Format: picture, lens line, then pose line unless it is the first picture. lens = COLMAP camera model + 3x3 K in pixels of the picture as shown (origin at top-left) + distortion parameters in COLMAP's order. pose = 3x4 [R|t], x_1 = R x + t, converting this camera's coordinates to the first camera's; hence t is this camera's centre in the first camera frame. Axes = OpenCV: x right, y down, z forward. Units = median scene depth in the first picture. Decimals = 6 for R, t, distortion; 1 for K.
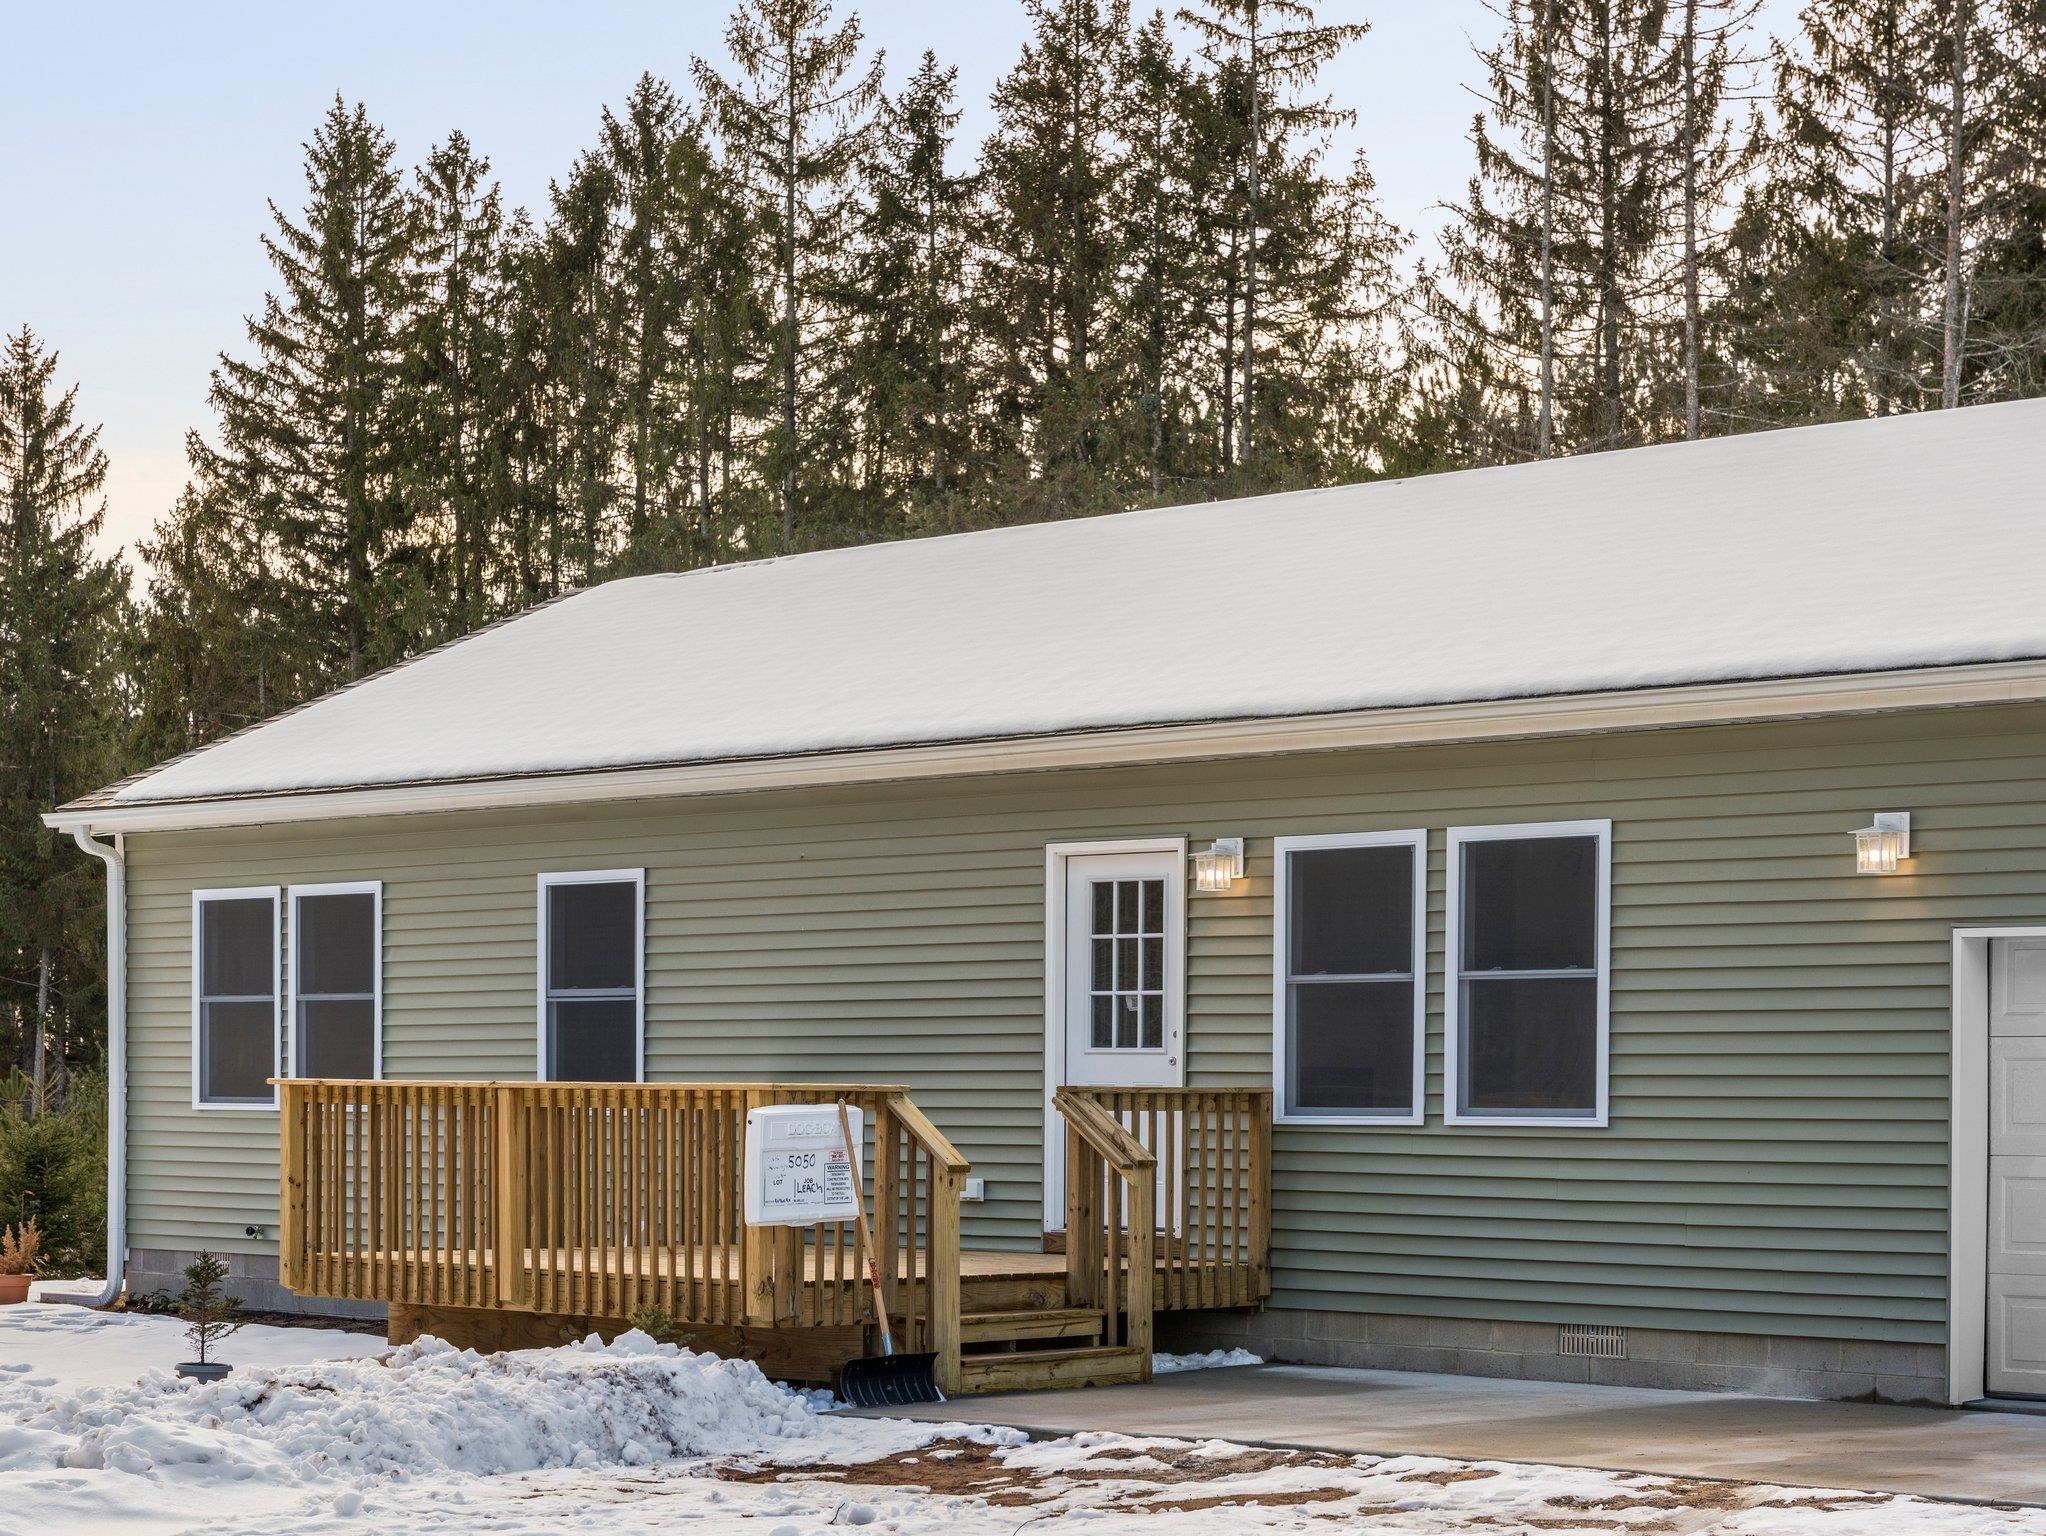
lens RADIAL K [[4340.0, 0, 1023.0], [0, 4340.0, 768.0], [0, 0, 1]] dist [0.040613, 0.135301]
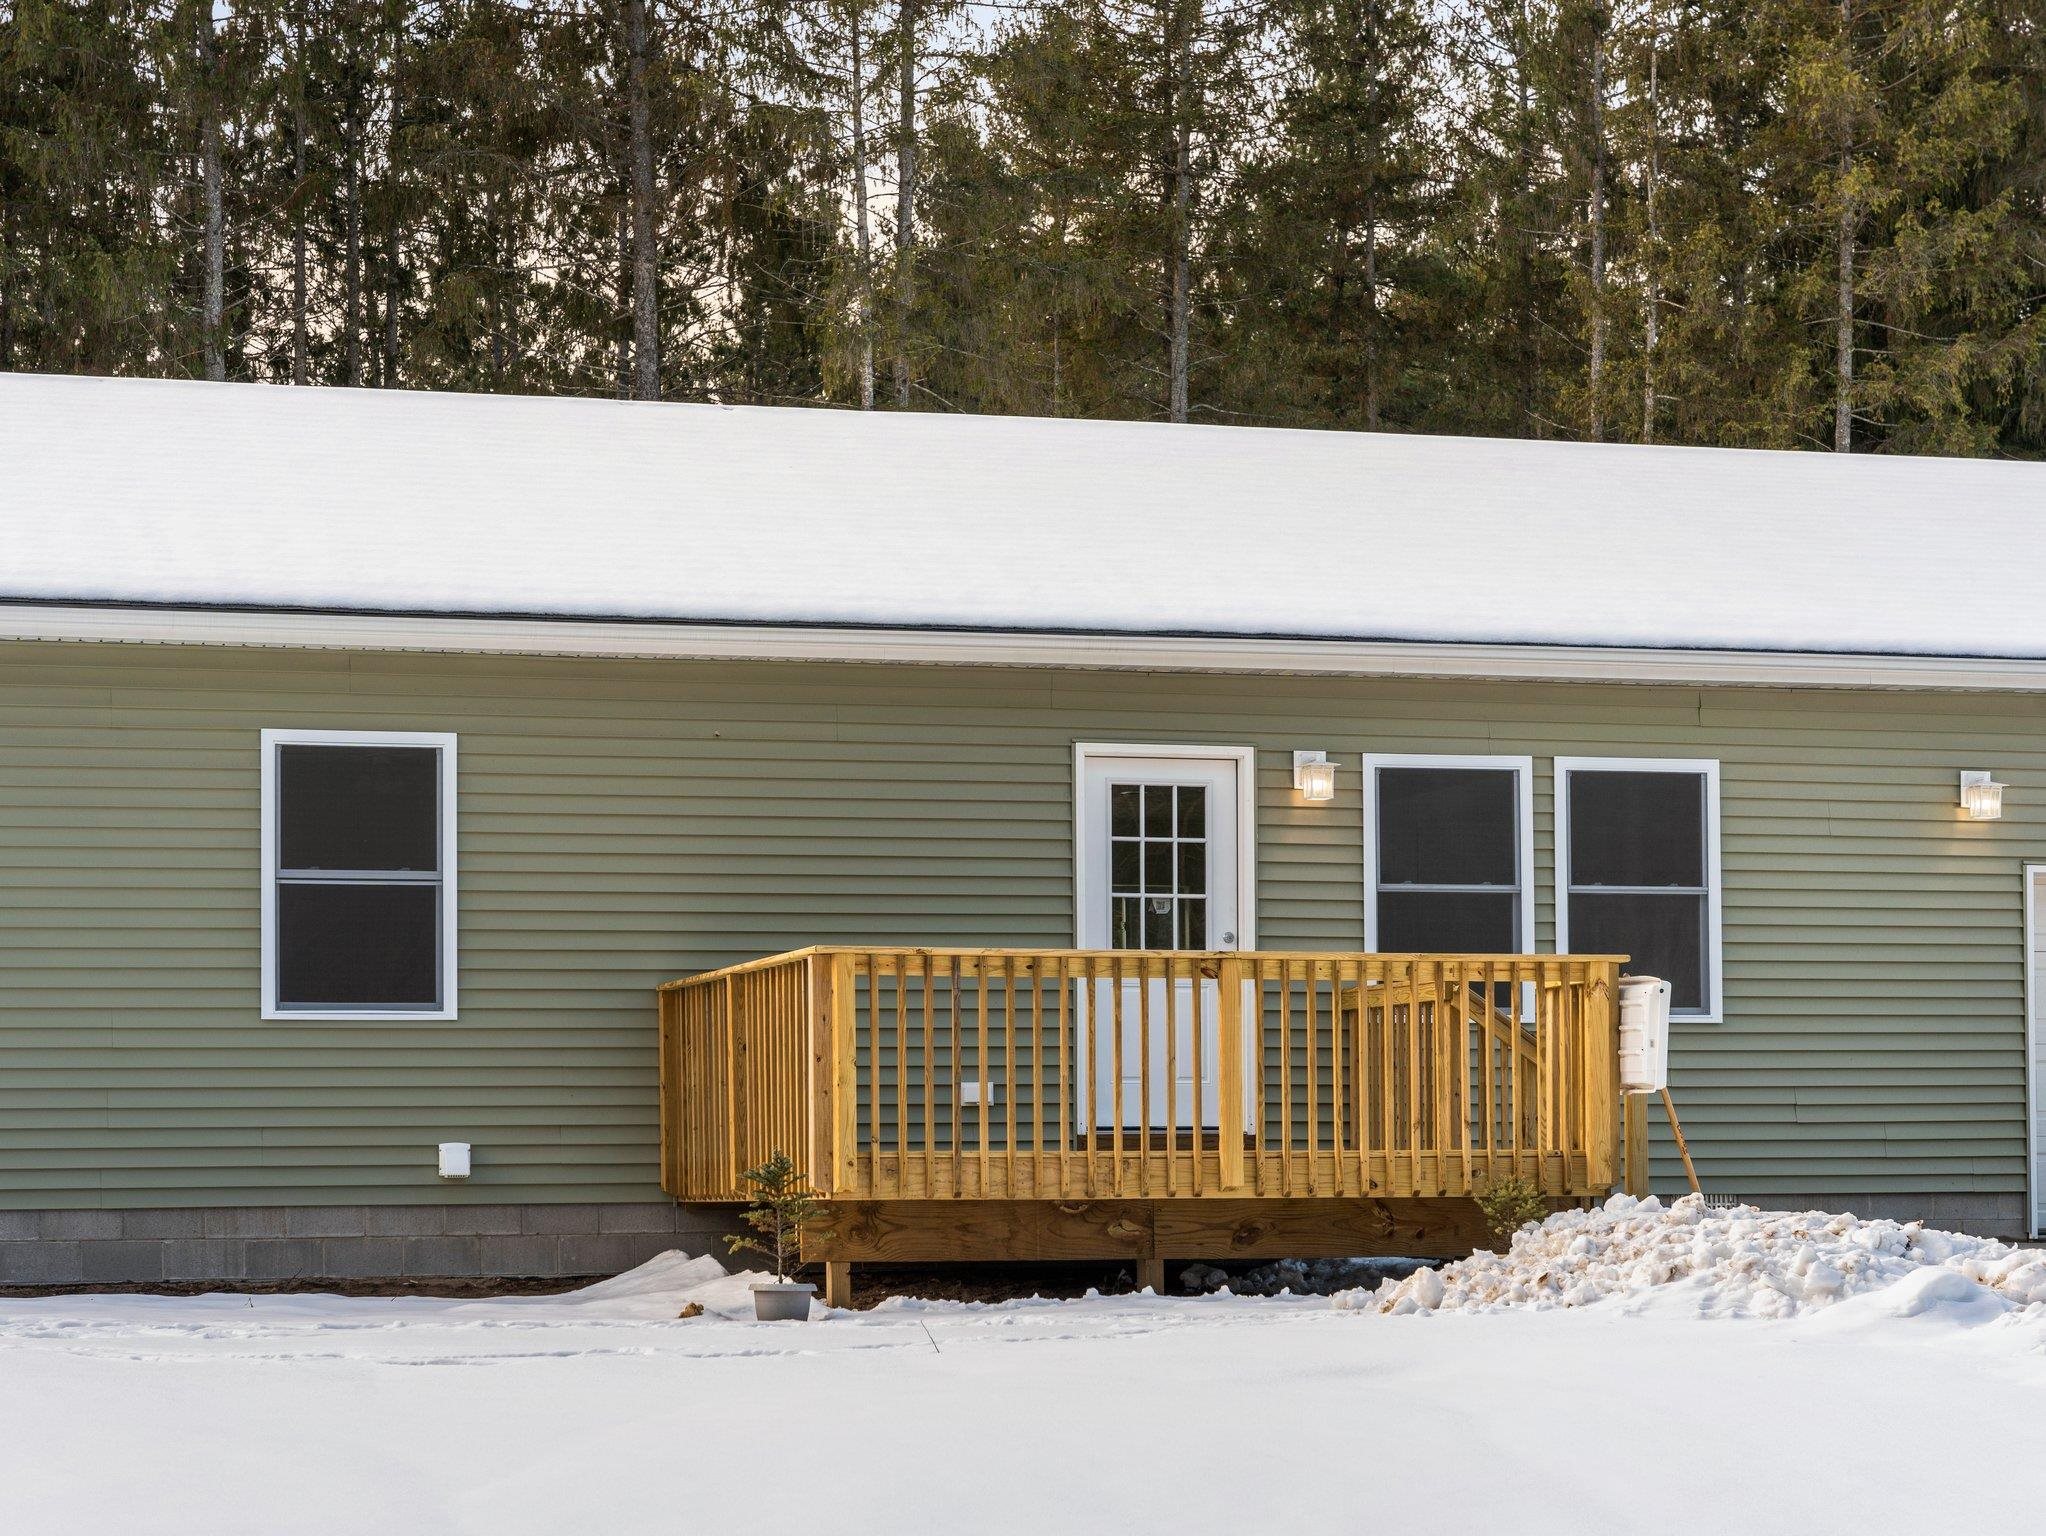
lens RADIAL K [[4119.6, 0, 1023.0], [0, 4119.6, 768.0], [0, 0, 1]] dist [0.124655, -0.129075]
pose [[0.493576, 0.062365, 0.867464, -0.889413], [-0.058854, 0.997534, -0.038229, 0.065276], [-0.867709, -0.032185, 0.496029, 0.592355]]
